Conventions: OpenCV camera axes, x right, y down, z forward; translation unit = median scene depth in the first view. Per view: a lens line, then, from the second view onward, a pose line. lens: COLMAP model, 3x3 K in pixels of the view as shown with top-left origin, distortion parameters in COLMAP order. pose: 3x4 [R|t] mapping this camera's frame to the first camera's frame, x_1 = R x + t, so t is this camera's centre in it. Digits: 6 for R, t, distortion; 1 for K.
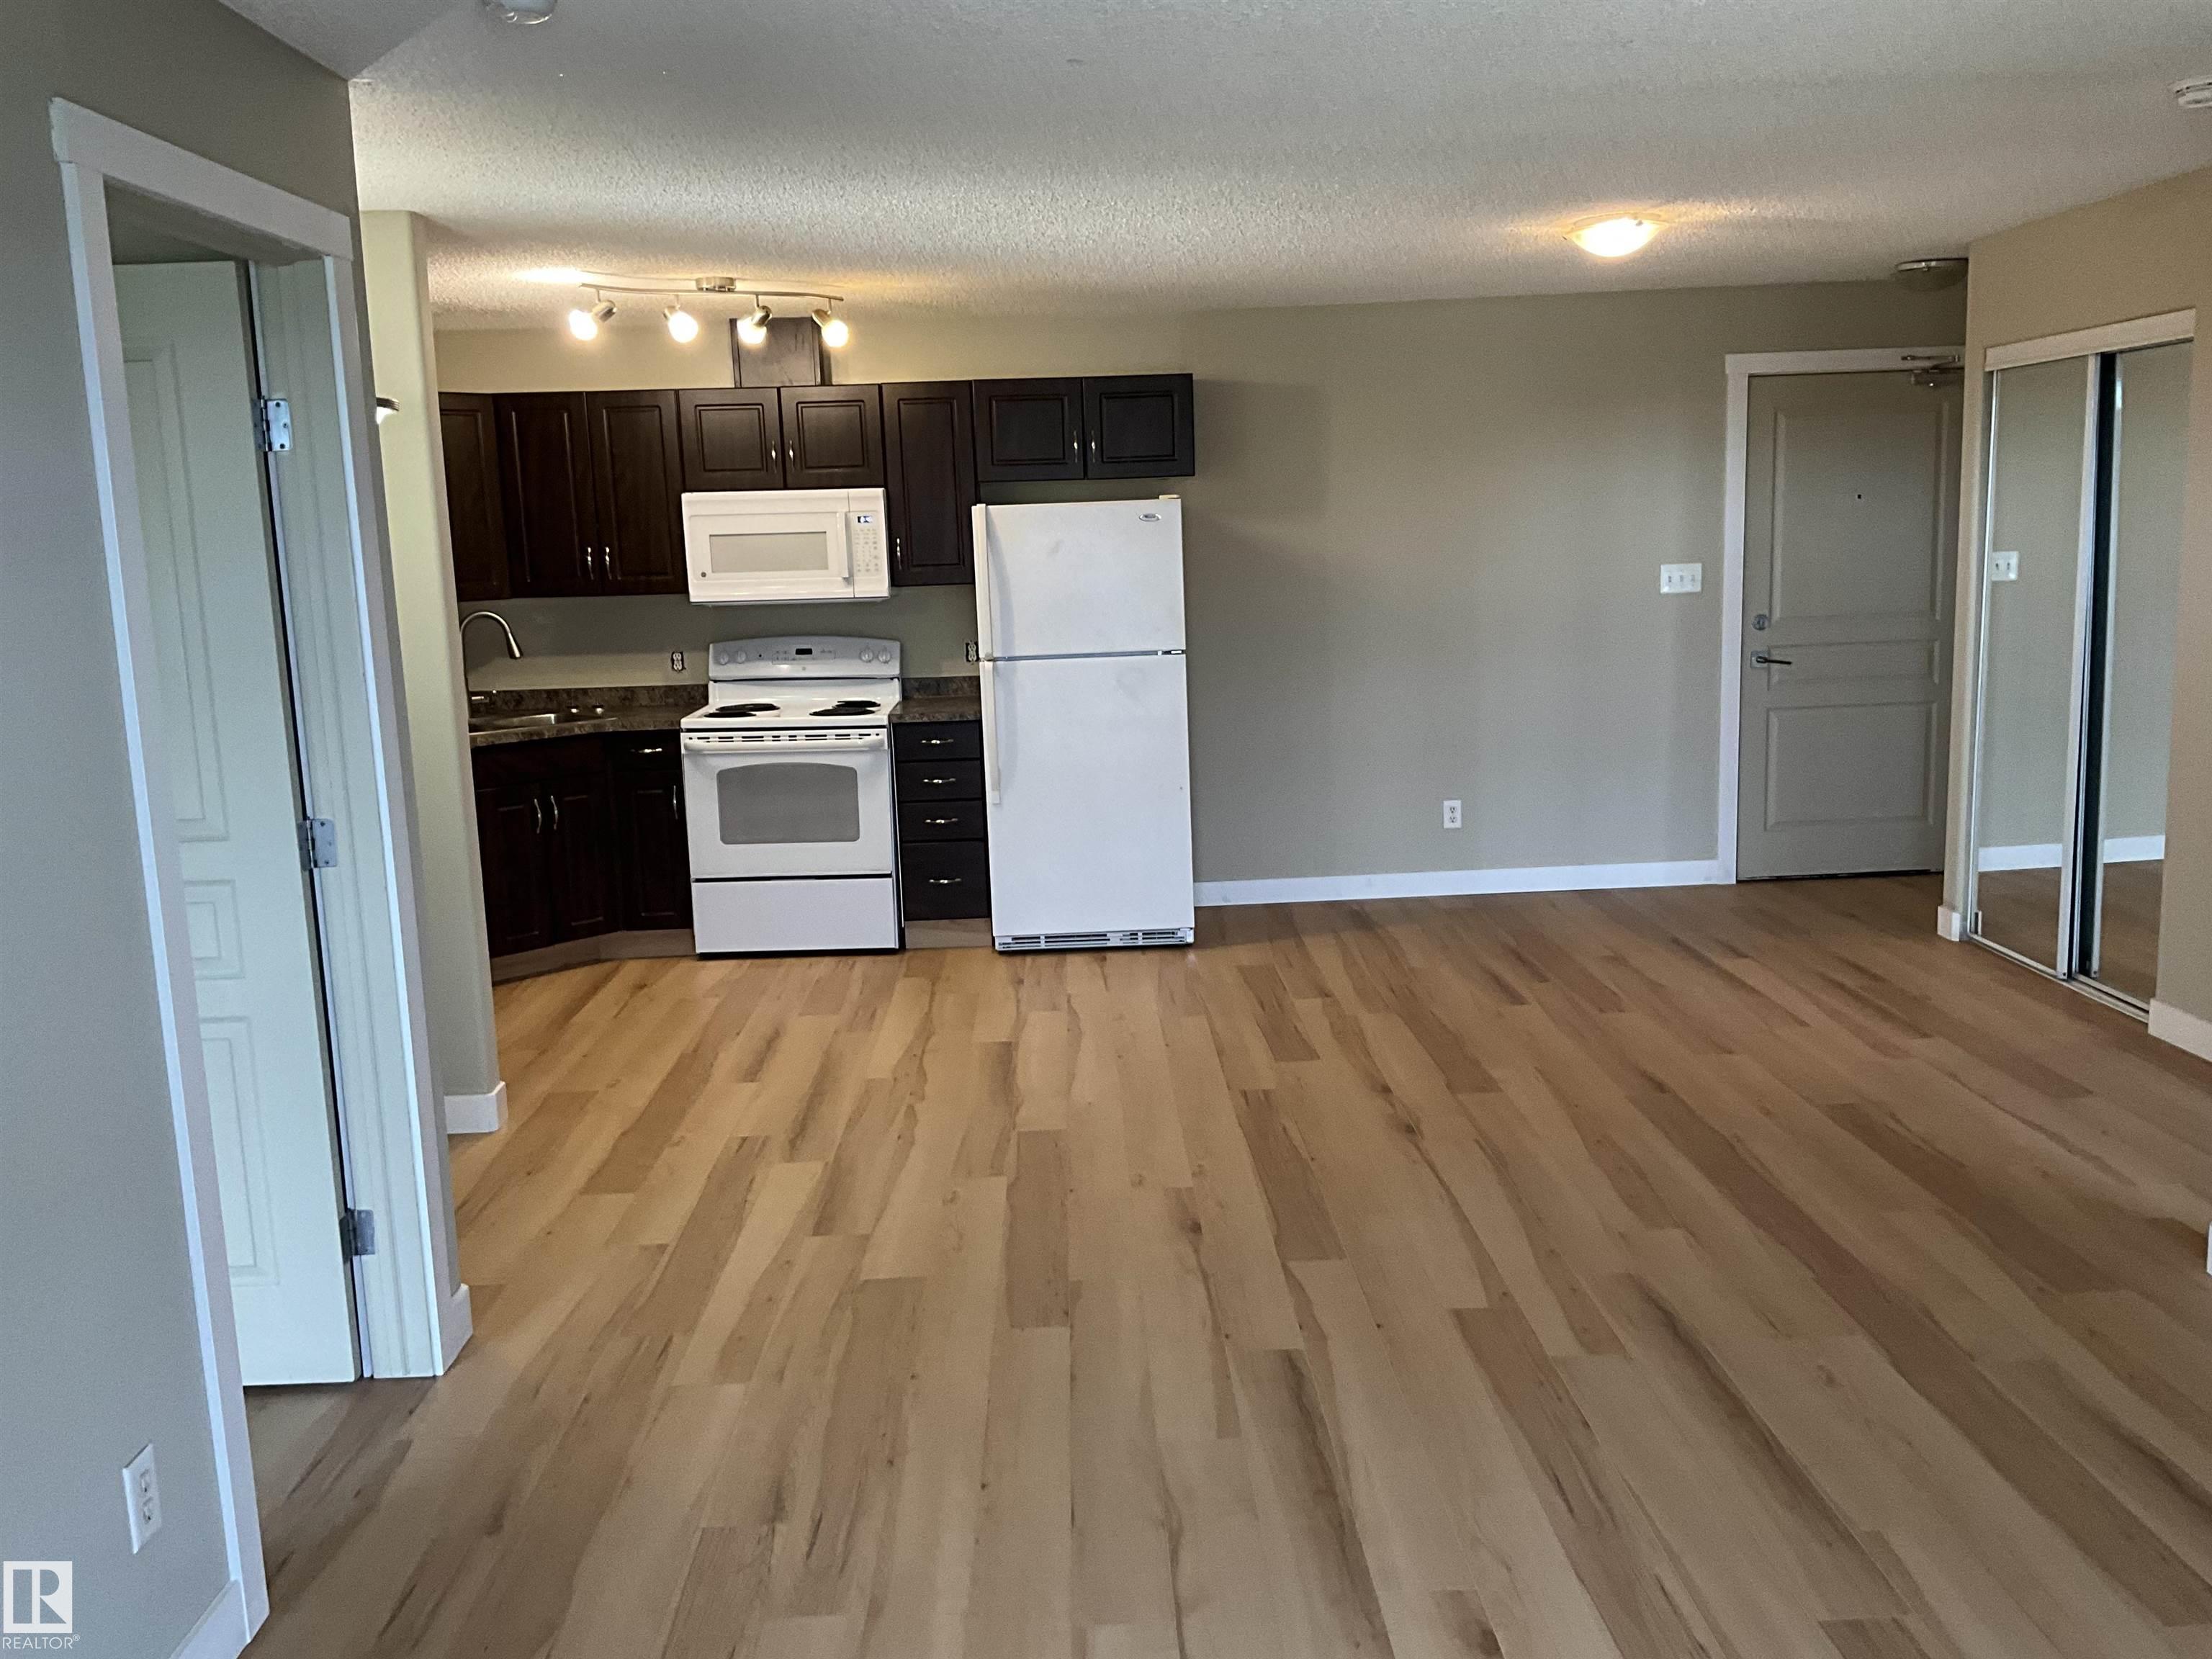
lens RADIAL K [[1818.5, 0, 1113.4], [0, 1818.5, 843.5], [0, 0, 1]] dist [0.091444, -0.169248]
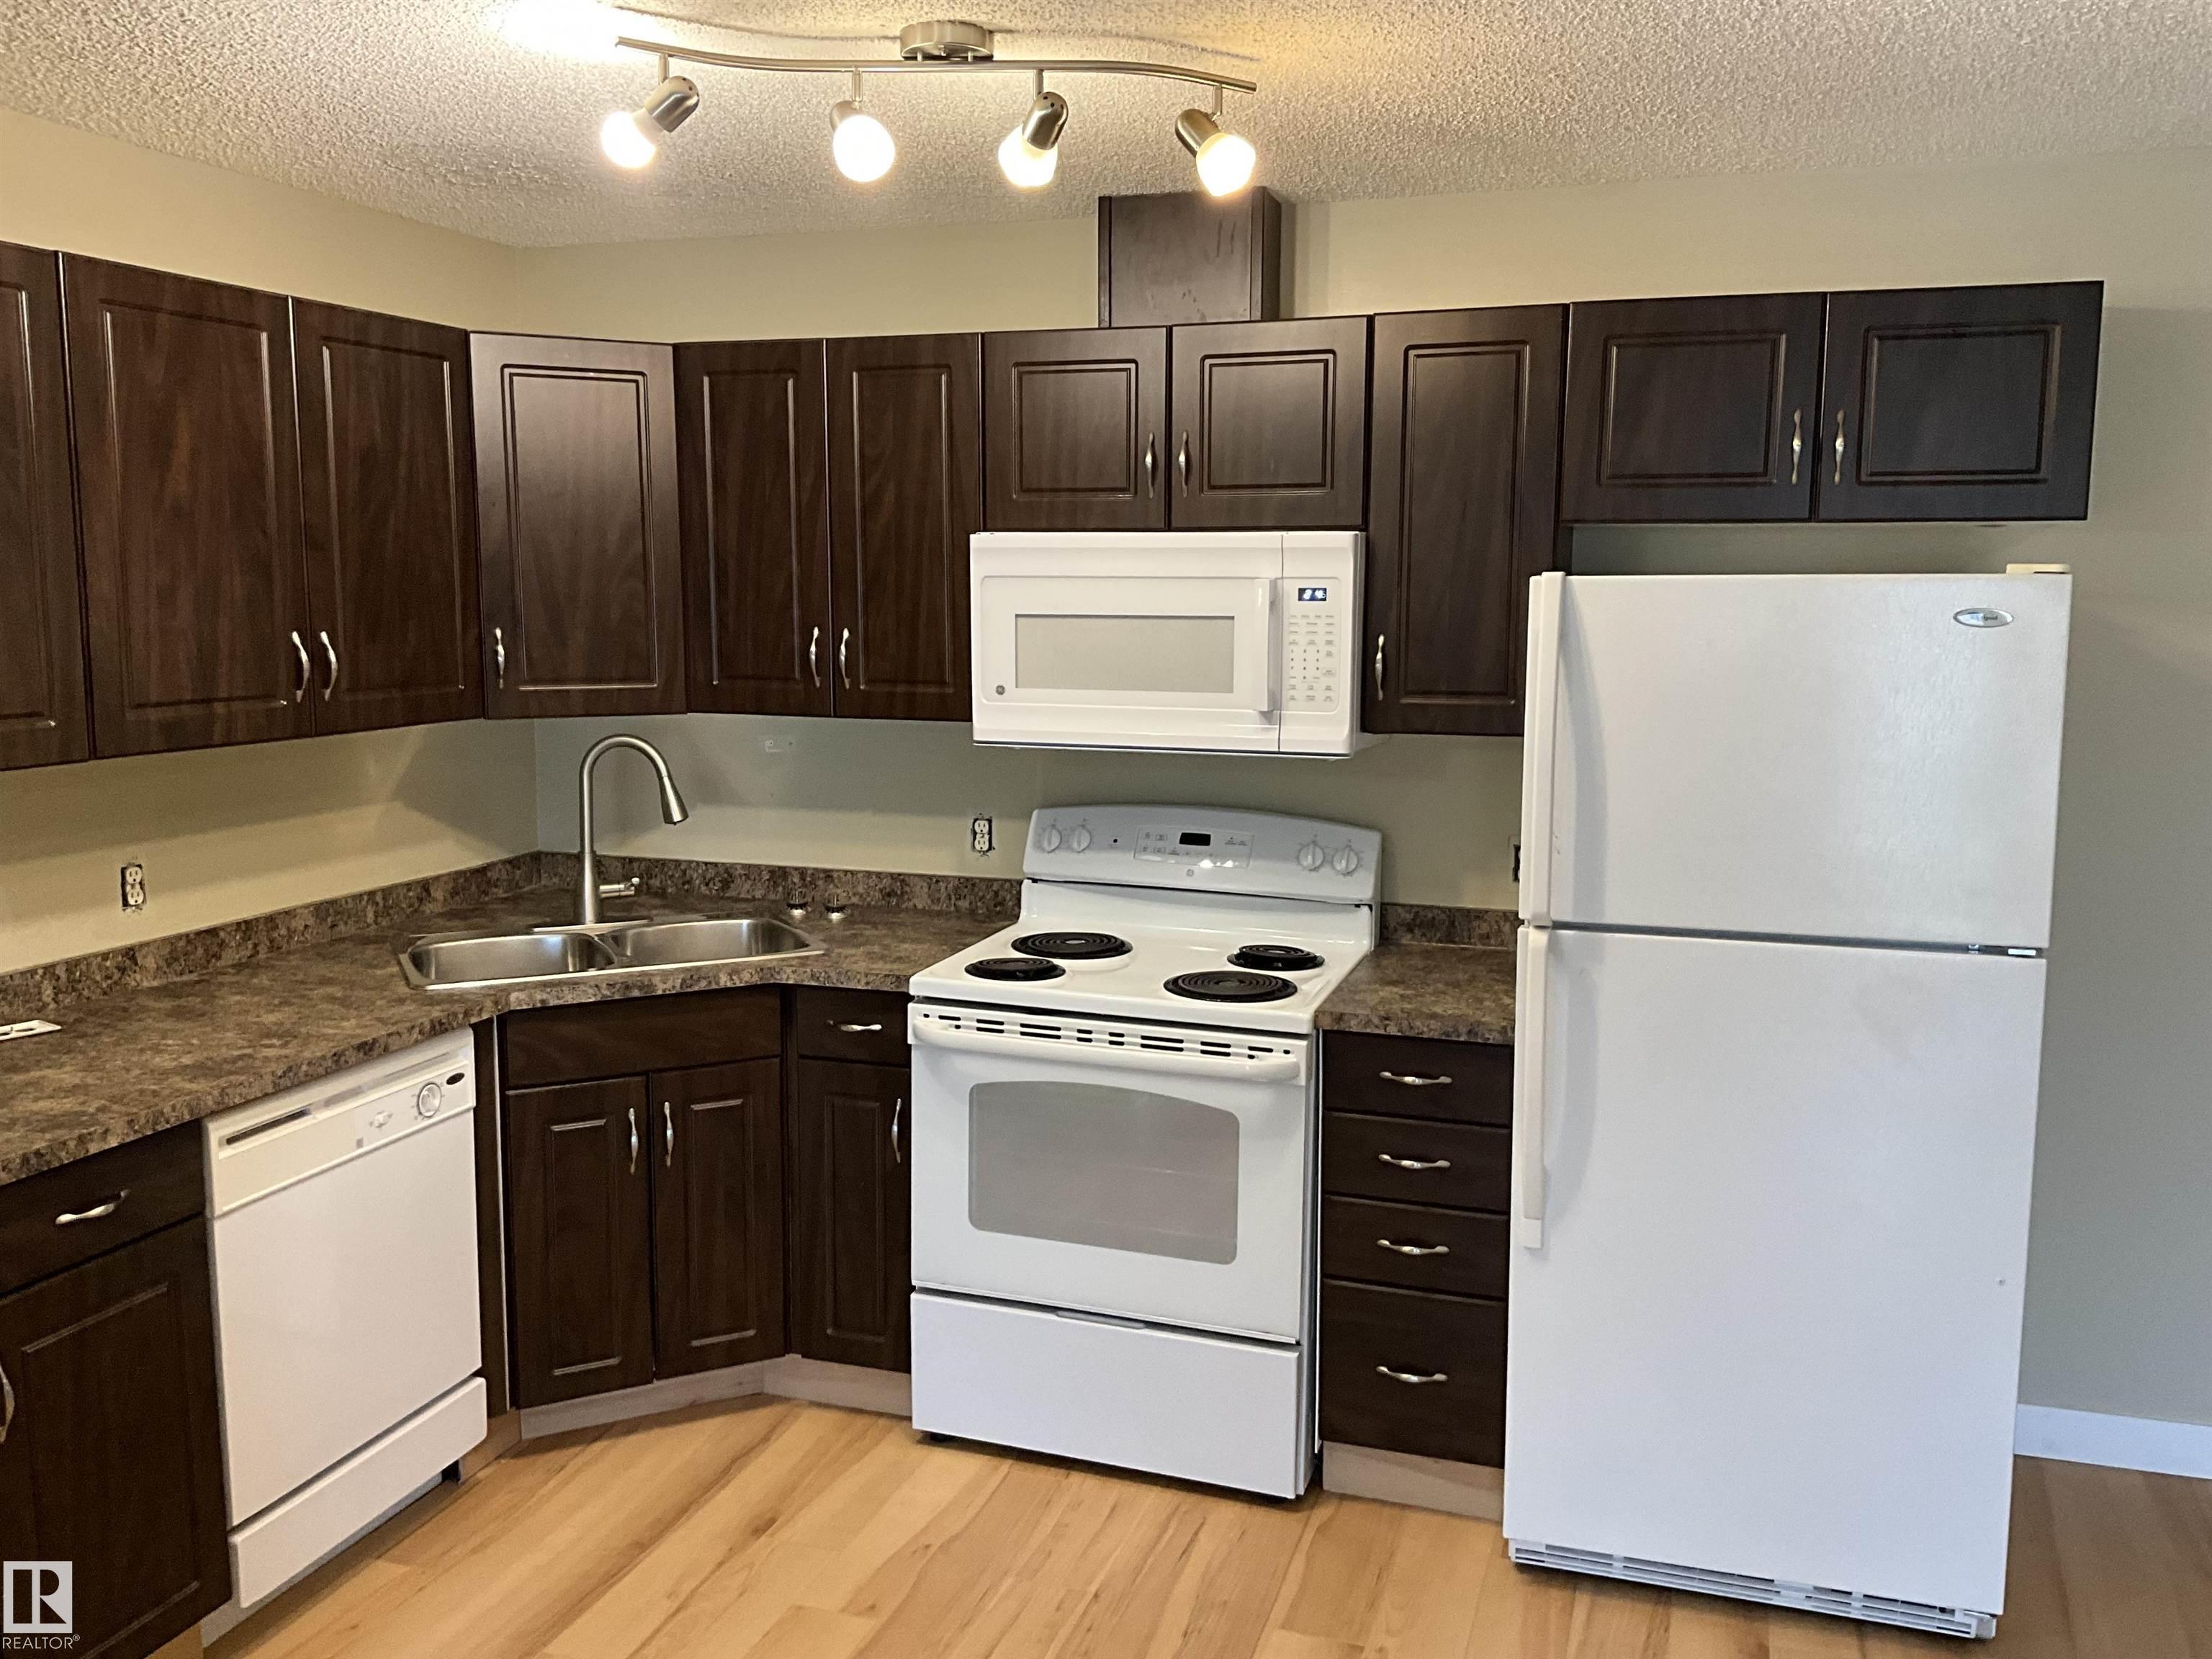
lens RADIAL K [[1818.5, 0, 1113.9], [0, 1818.5, 828.2], [0, 0, 1]] dist [0.091444, -0.169248]
pose [[0.938903, 0.082016, -0.334268, -0.019521], [-0.092287, 0.995621, -0.014932, -0.106120], [0.331579, 0.044868, 0.942360, 0.542038]]
